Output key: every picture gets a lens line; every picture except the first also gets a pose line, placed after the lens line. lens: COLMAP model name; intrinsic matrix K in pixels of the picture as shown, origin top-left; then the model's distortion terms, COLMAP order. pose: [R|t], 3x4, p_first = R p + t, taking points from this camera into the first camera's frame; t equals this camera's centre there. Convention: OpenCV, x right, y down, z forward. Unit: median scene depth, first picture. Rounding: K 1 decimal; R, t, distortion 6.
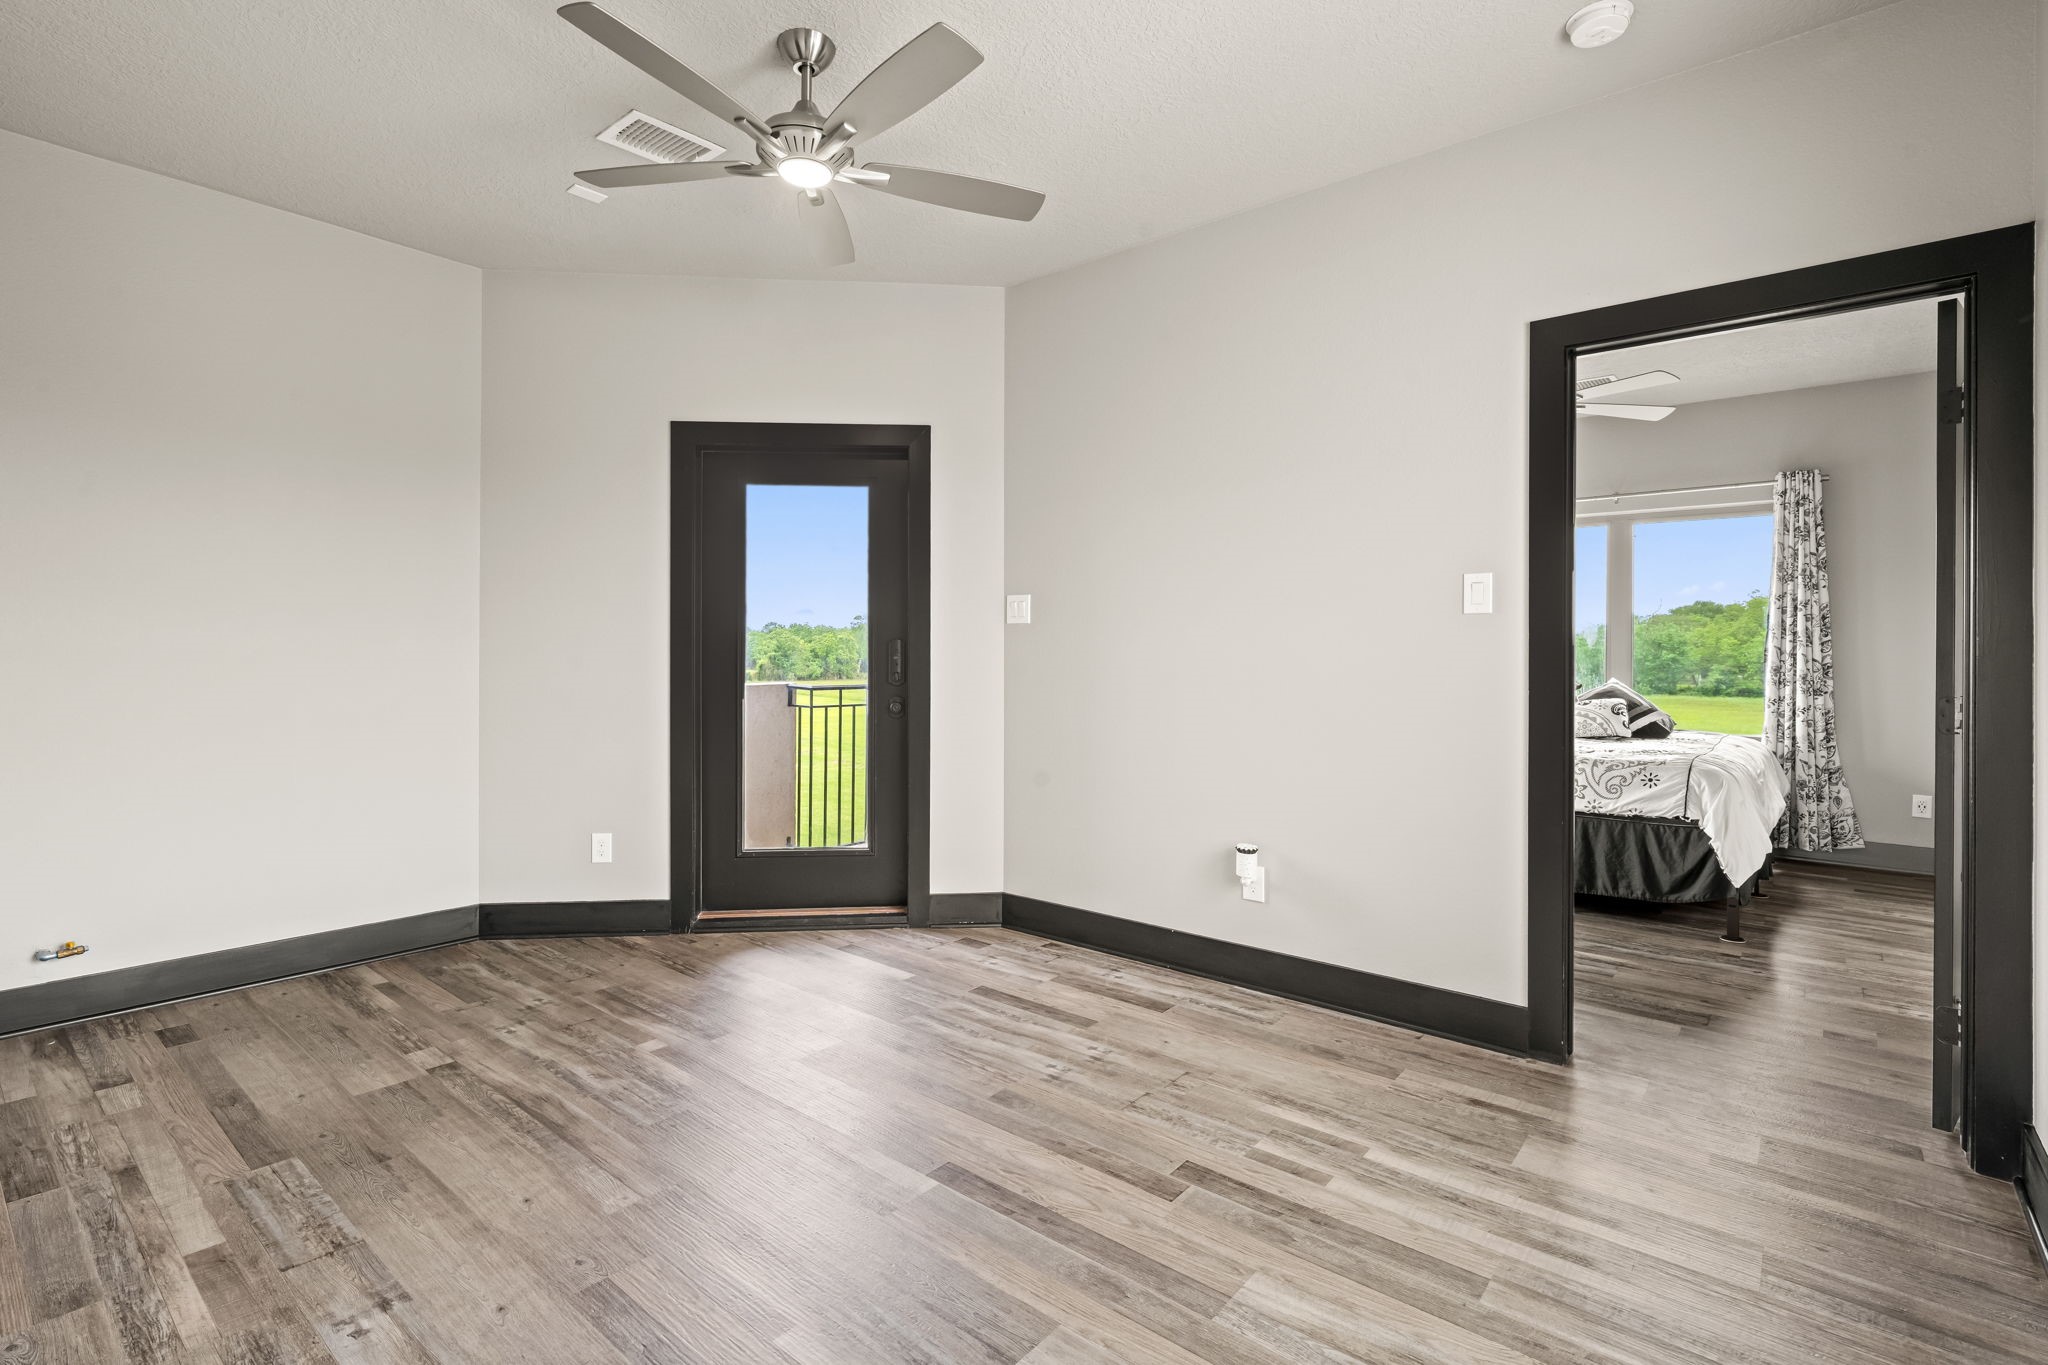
lens RADIAL K [[953.7, 0, 1015.3], [0, 953.7, 664.4], [0, 0, 1]] dist [0.001580, 0.000174]
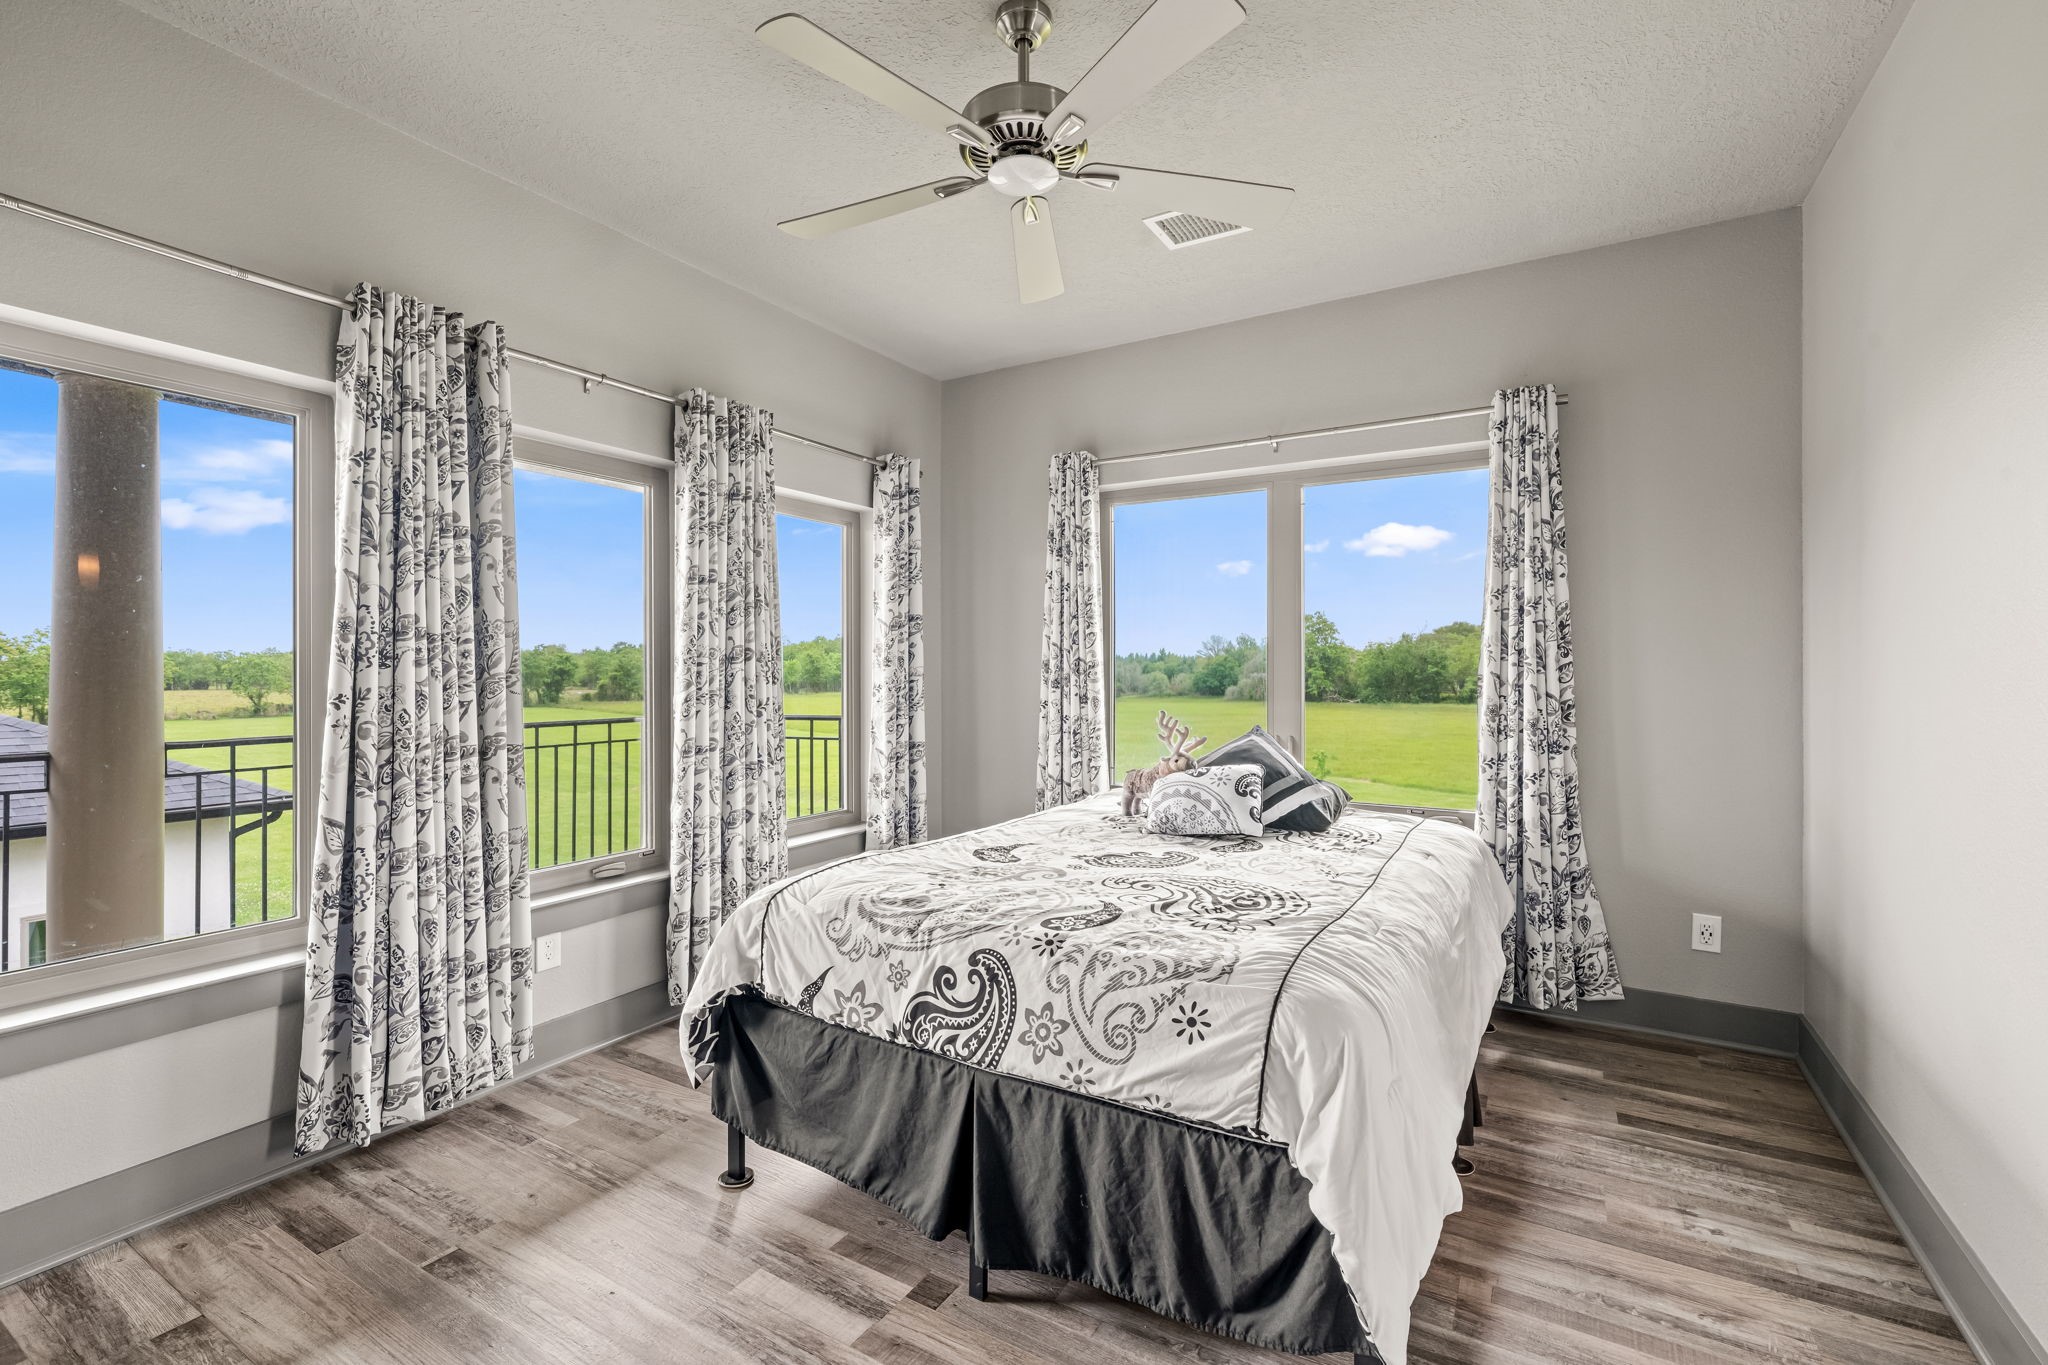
lens RADIAL K [[886.5, 0, 1024.0], [0, 886.5, 682.5], [0, 0, 1]] dist [0.001676, 0.000036]
pose [[0.986260, -0.009840, 0.164905, 0.410354], [0.009490, 0.999951, 0.002912, -0.017483], [-0.164926, -0.001308, 0.986305, 0.493592]]
